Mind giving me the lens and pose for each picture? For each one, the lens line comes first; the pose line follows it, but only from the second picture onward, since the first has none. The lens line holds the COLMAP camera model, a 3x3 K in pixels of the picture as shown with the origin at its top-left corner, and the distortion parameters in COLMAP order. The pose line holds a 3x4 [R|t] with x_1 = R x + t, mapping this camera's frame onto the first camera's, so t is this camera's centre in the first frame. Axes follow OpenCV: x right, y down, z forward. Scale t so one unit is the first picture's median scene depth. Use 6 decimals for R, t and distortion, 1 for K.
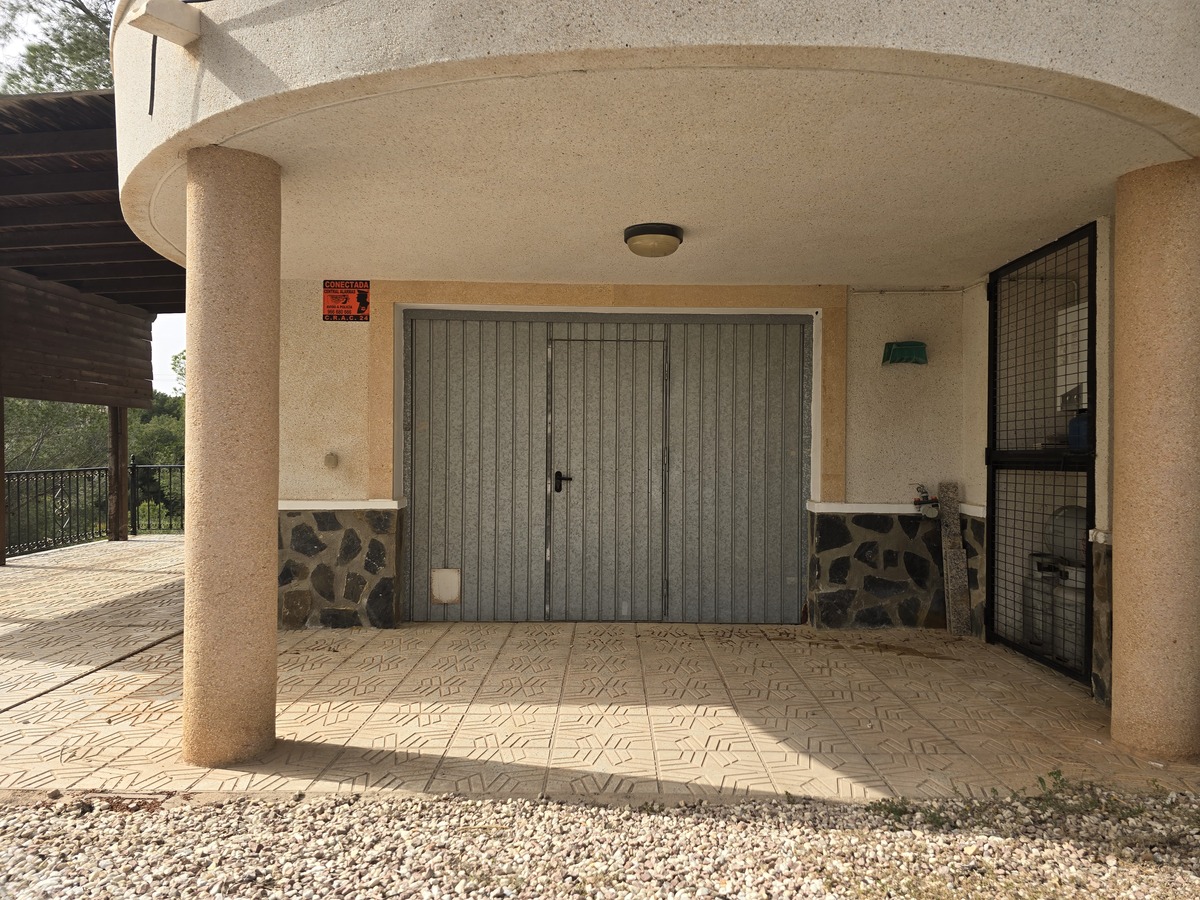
lens RADIAL K [[801.5, 0, 609.3], [0, 801.5, 454.2], [0, 0, 1]] dist [0.056668, -0.049508]
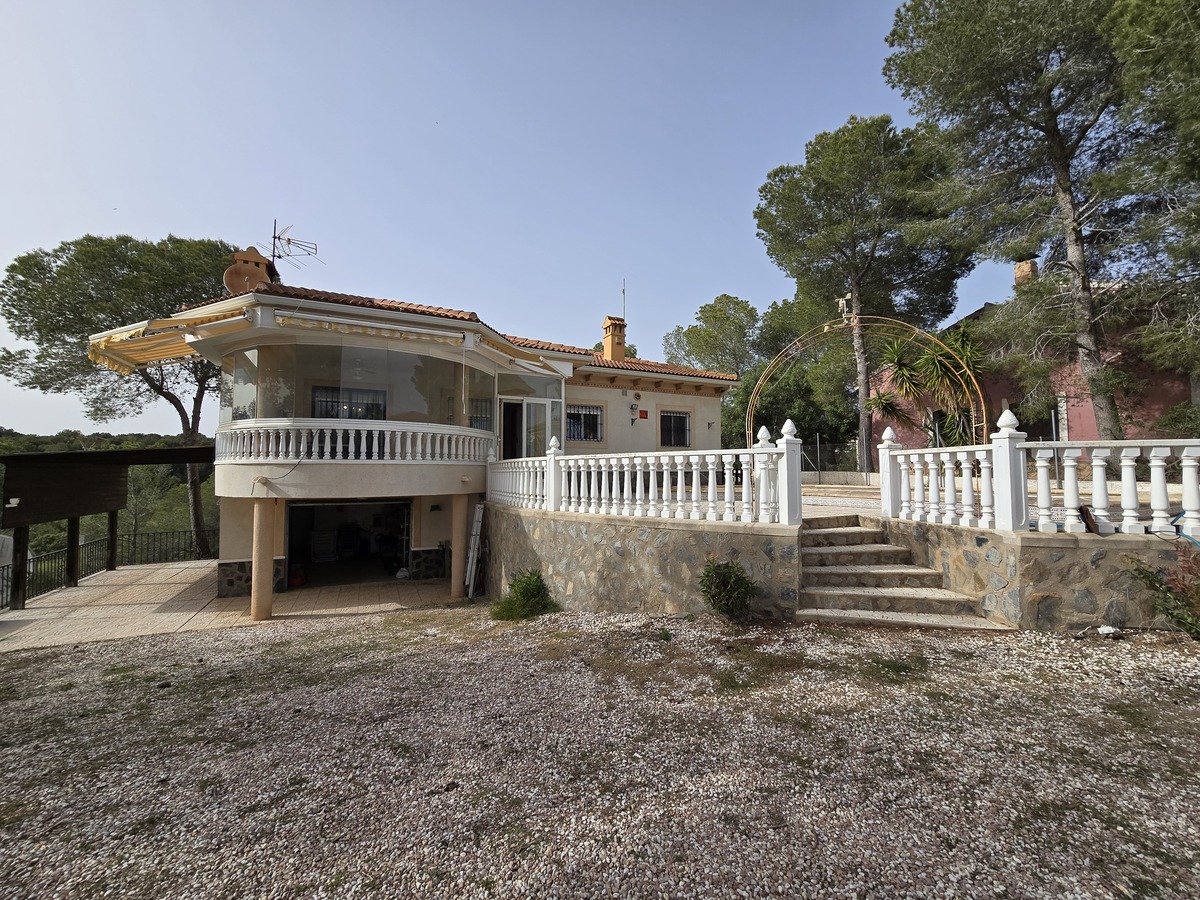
lens RADIAL K [[493.1, 0, 598.5], [0, 493.1, 450.3], [0, 0, 1]] dist [-0.006639, 0.001712]
pose [[0.907160, 0.010294, 0.420659, 0.069484], [0.007997, 0.999098, -0.041695, -0.290648], [-0.420709, 0.041187, 0.906260, -1.473855]]
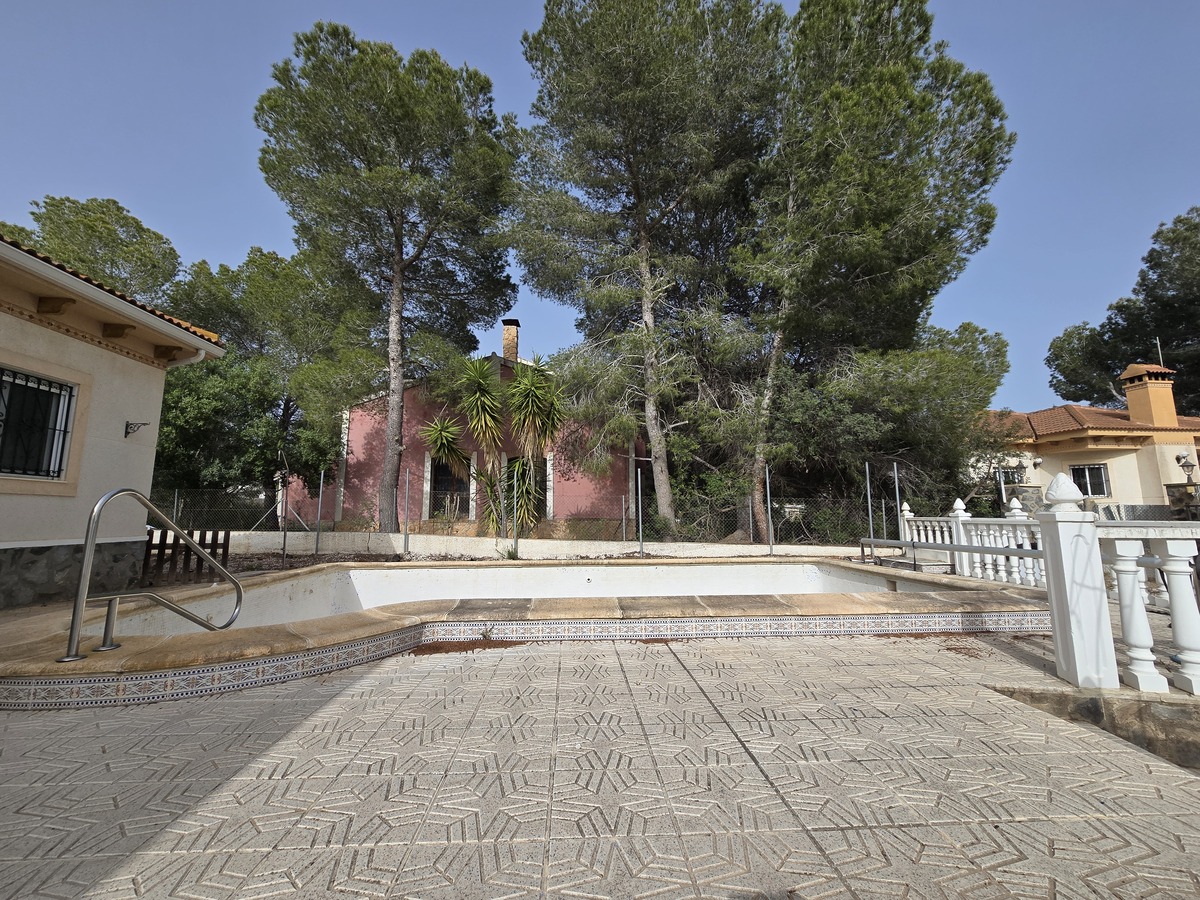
lens RADIAL K [[493.1, 0, 597.6], [0, 493.1, 448.9], [0, 0, 1]] dist [-0.006639, 0.001712]
pose [[-0.031290, 0.130082, 0.991009, 0.708202], [-0.008172, 0.991428, -0.130395, -0.362084], [-0.999477, -0.012179, -0.029958, -0.157198]]
